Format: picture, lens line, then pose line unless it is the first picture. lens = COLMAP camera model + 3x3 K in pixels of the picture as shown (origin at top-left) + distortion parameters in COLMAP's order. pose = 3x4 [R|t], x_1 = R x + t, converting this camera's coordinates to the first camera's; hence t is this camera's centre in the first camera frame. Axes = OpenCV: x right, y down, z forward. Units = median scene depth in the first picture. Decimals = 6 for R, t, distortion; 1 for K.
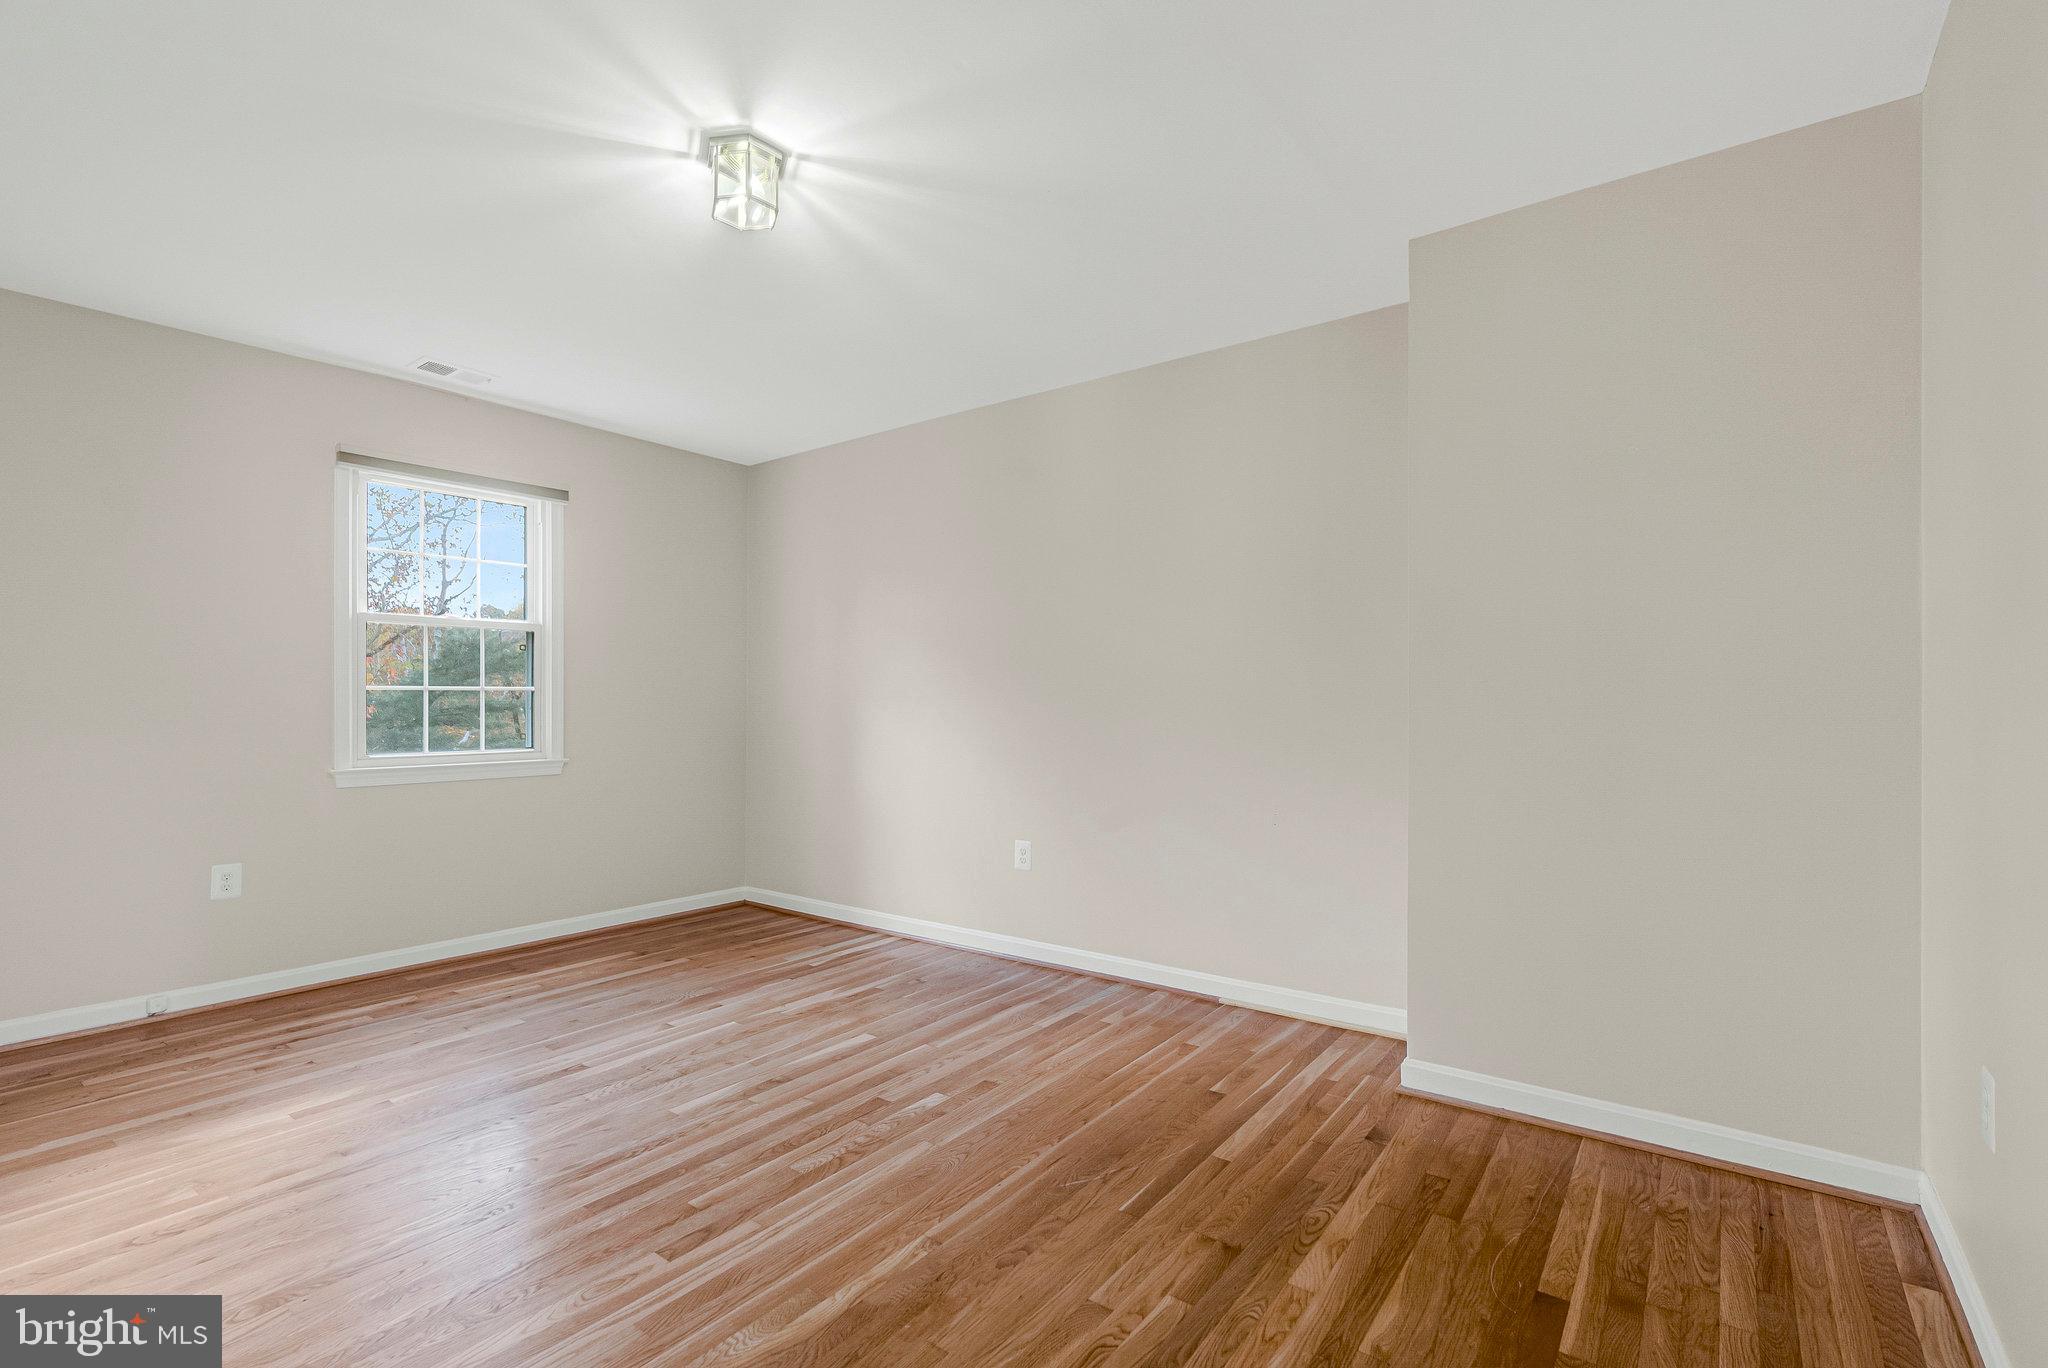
lens RADIAL K [[957.3, 0, 1022.1], [0, 957.3, 676.9], [0, 0, 1]] dist [0.004726, 0.000286]
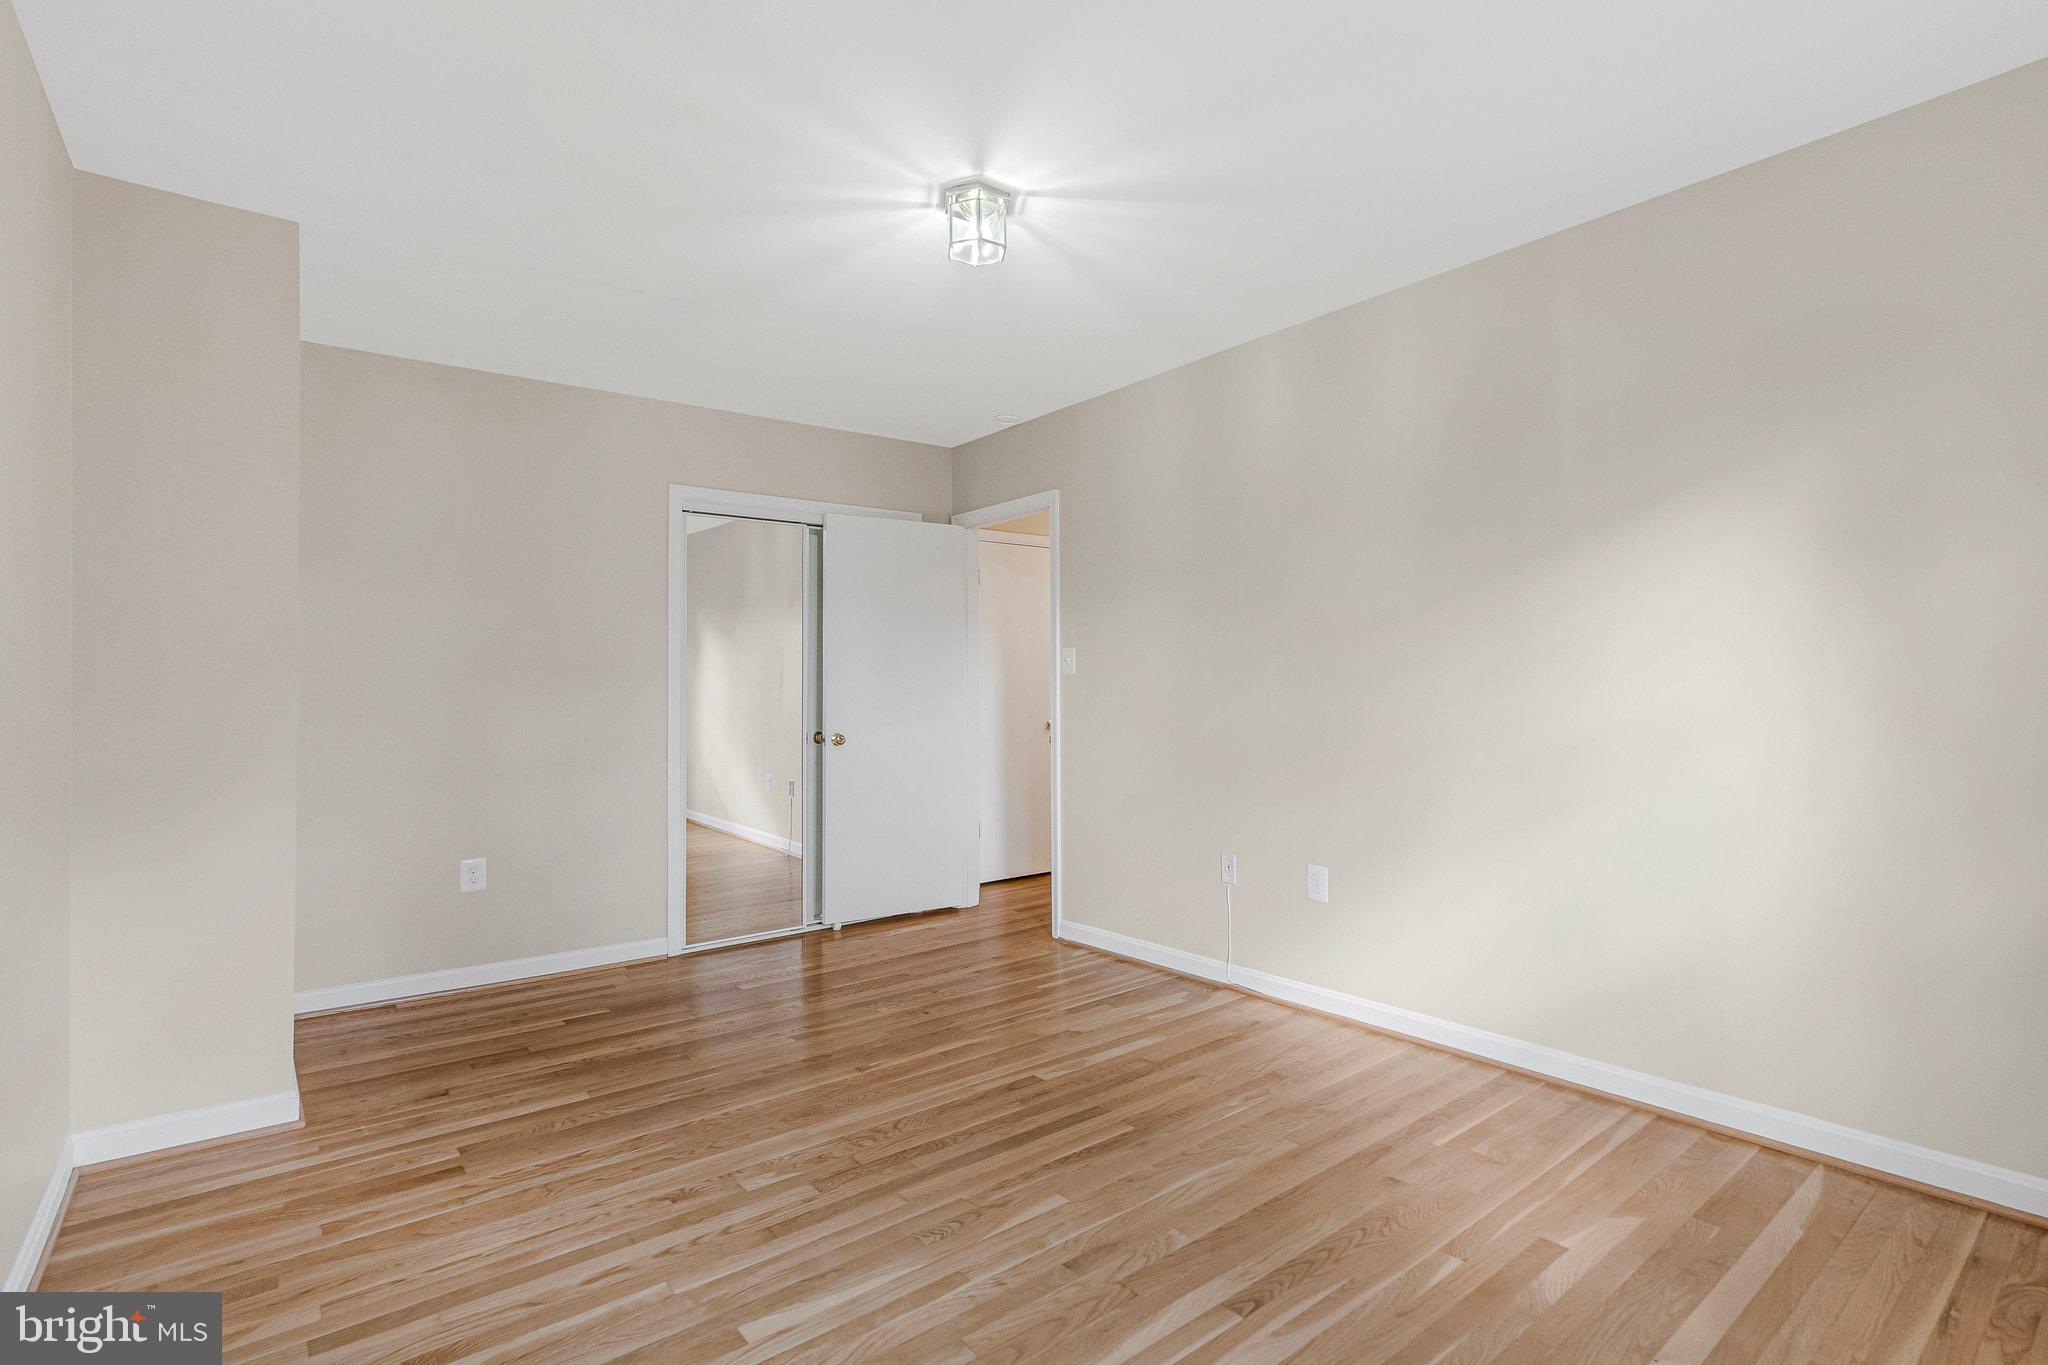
lens RADIAL K [[957.3, 0, 1021.2], [0, 957.3, 683.6], [0, 0, 1]] dist [0.004726, 0.000286]
pose [[-0.964209, 0.013102, 0.264821, -0.557626], [0.006882, 0.999679, -0.024403, 0.034944], [-0.265056, -0.021707, -0.963989, 1.822089]]
